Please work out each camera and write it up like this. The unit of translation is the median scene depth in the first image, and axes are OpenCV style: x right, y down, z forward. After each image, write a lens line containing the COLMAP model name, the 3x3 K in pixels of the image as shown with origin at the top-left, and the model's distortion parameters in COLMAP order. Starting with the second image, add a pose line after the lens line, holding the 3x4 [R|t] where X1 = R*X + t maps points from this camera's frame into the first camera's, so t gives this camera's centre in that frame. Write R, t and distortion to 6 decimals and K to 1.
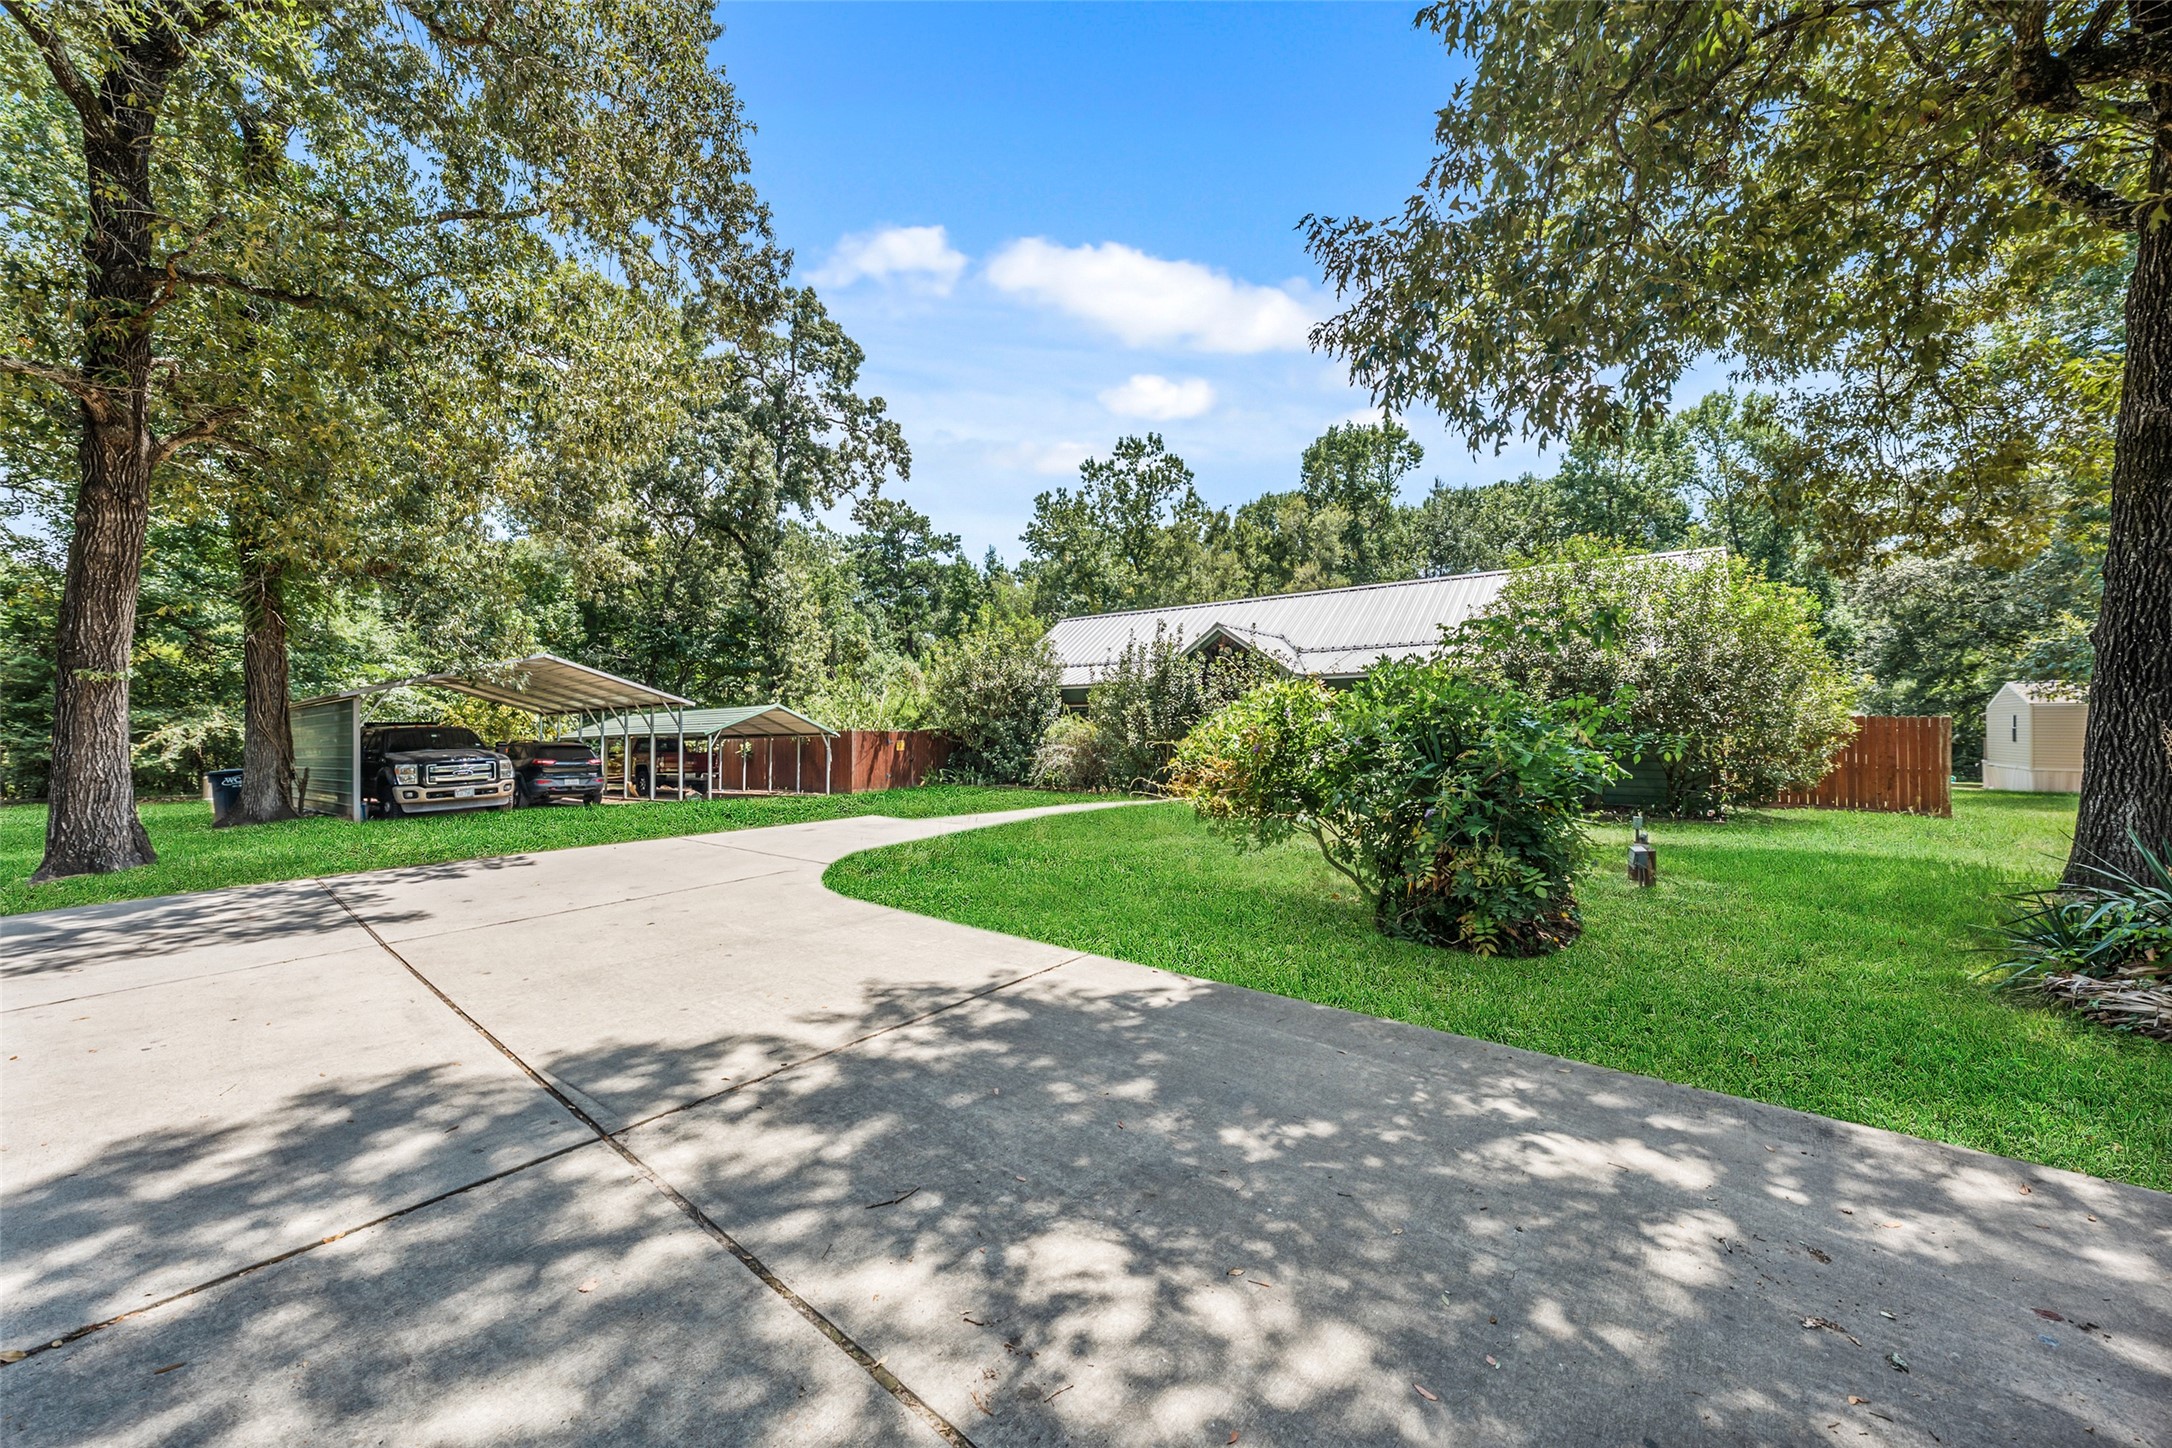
lens RADIAL K [[798.4, 0, 1086.4], [0, 798.4, 724.9], [0, 0, 1]] dist [0.001771, 0.000274]
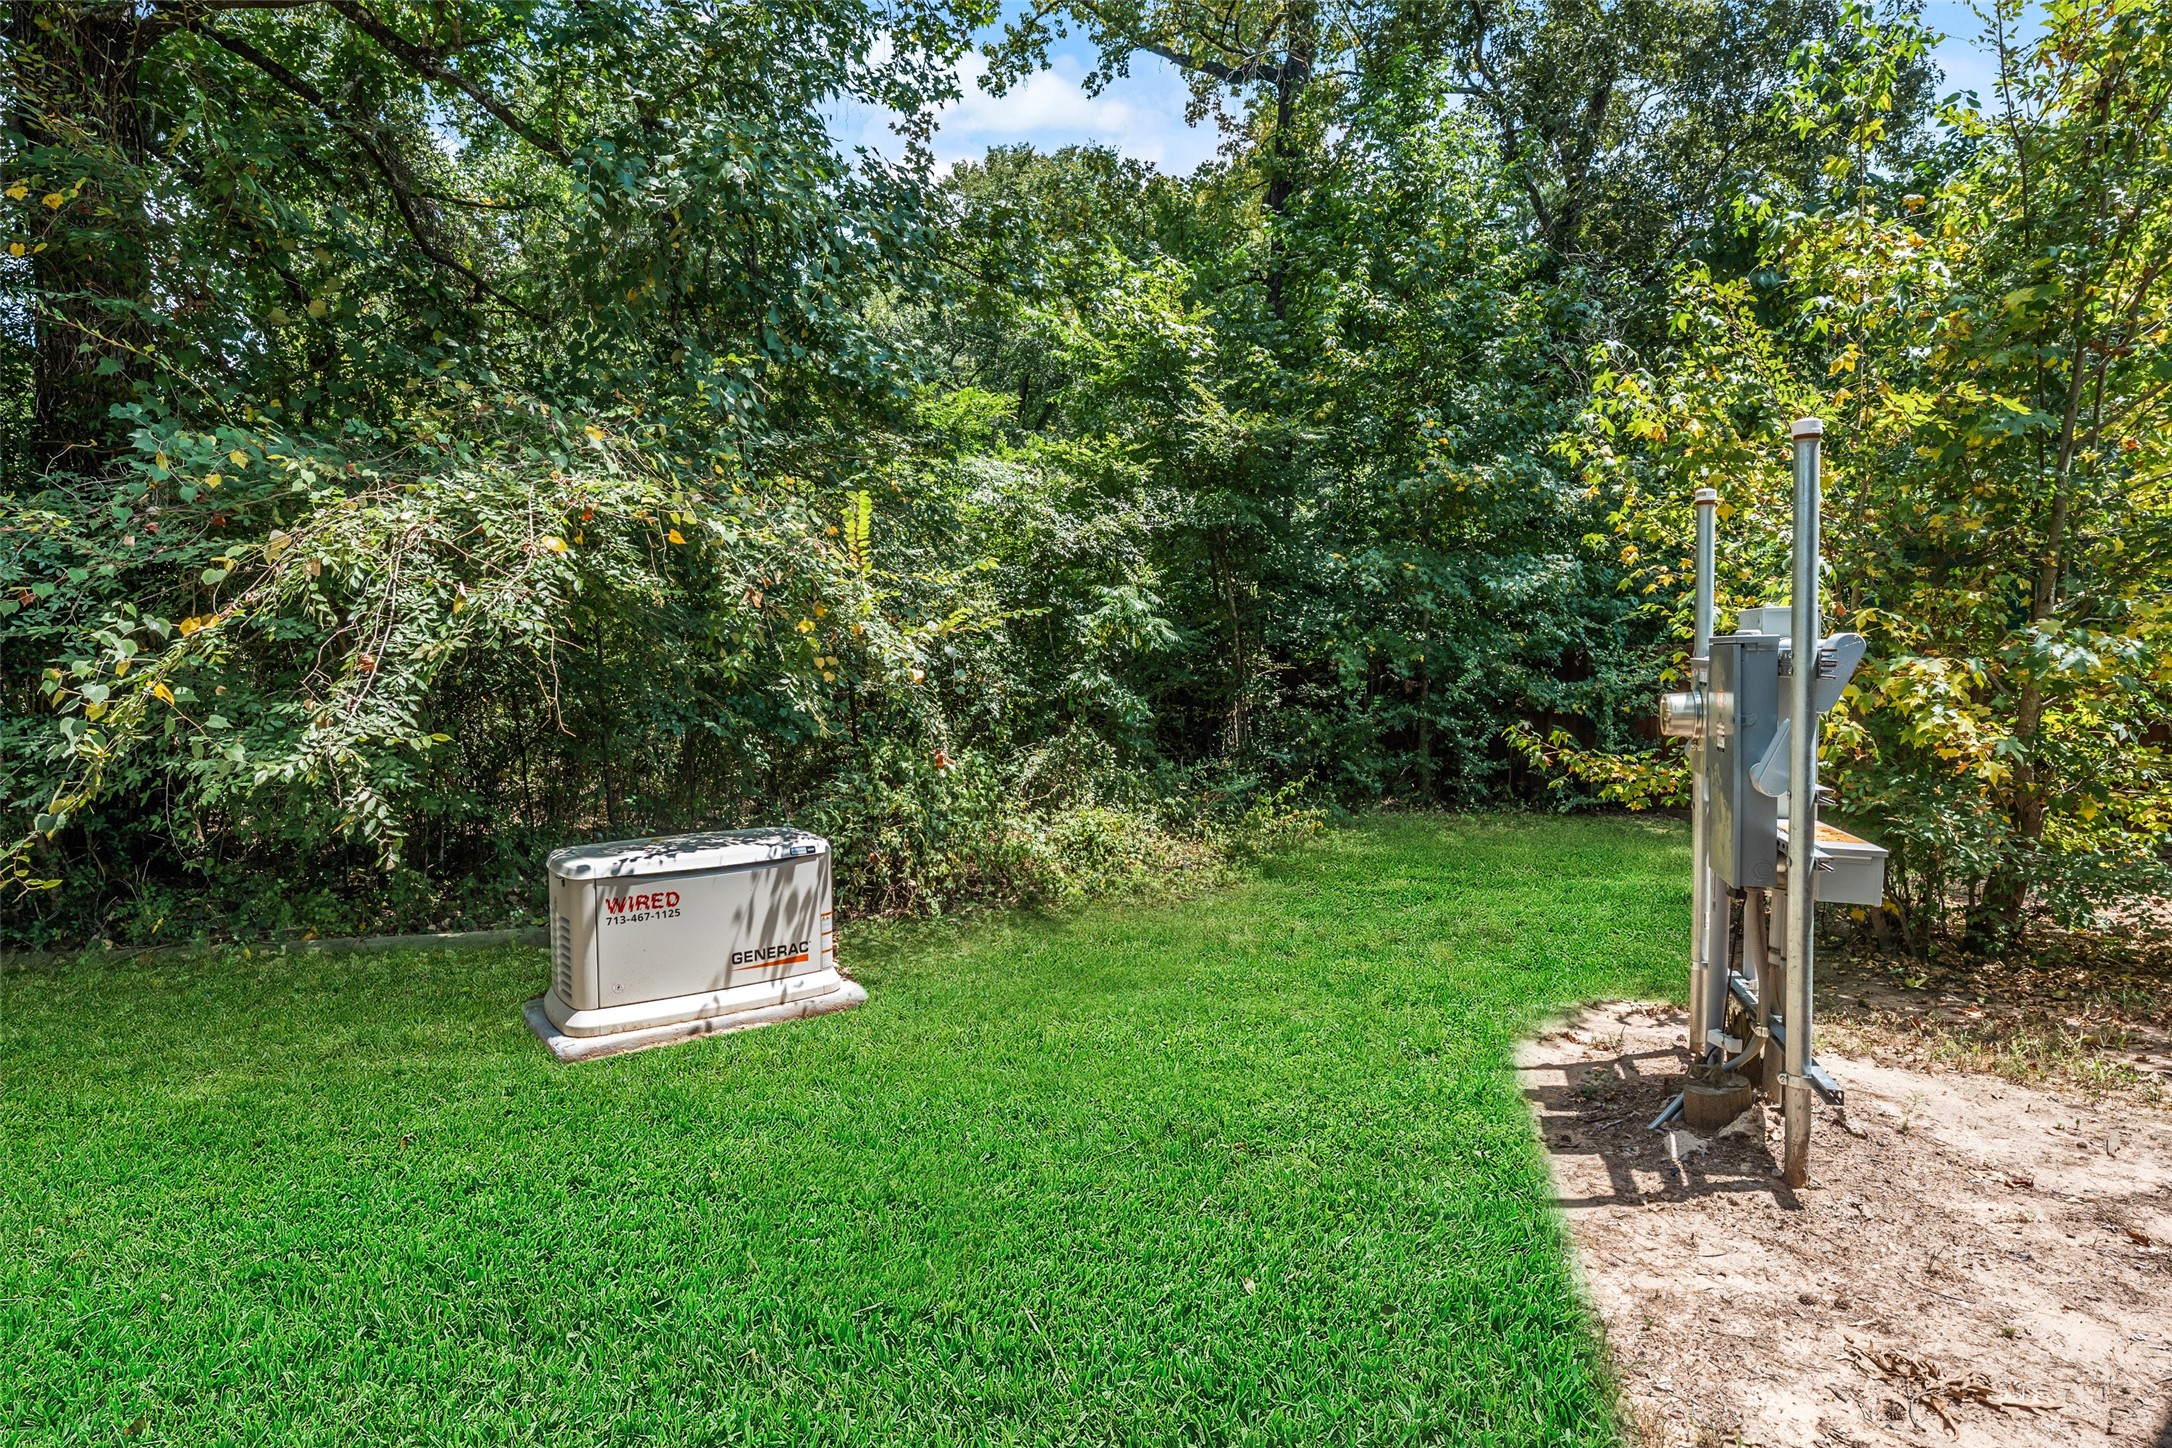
lens RADIAL K [[1189.2, 0, 1085.8], [0, 1189.2, 724.0], [0, 0, 1]] dist [-0.000140, -0.000011]
pose [[0.985382, 0.004992, -0.170288, -0.981526], [-0.001305, 0.999763, 0.021752, 0.036803], [0.170356, -0.021212, 0.985154, 0.814444]]
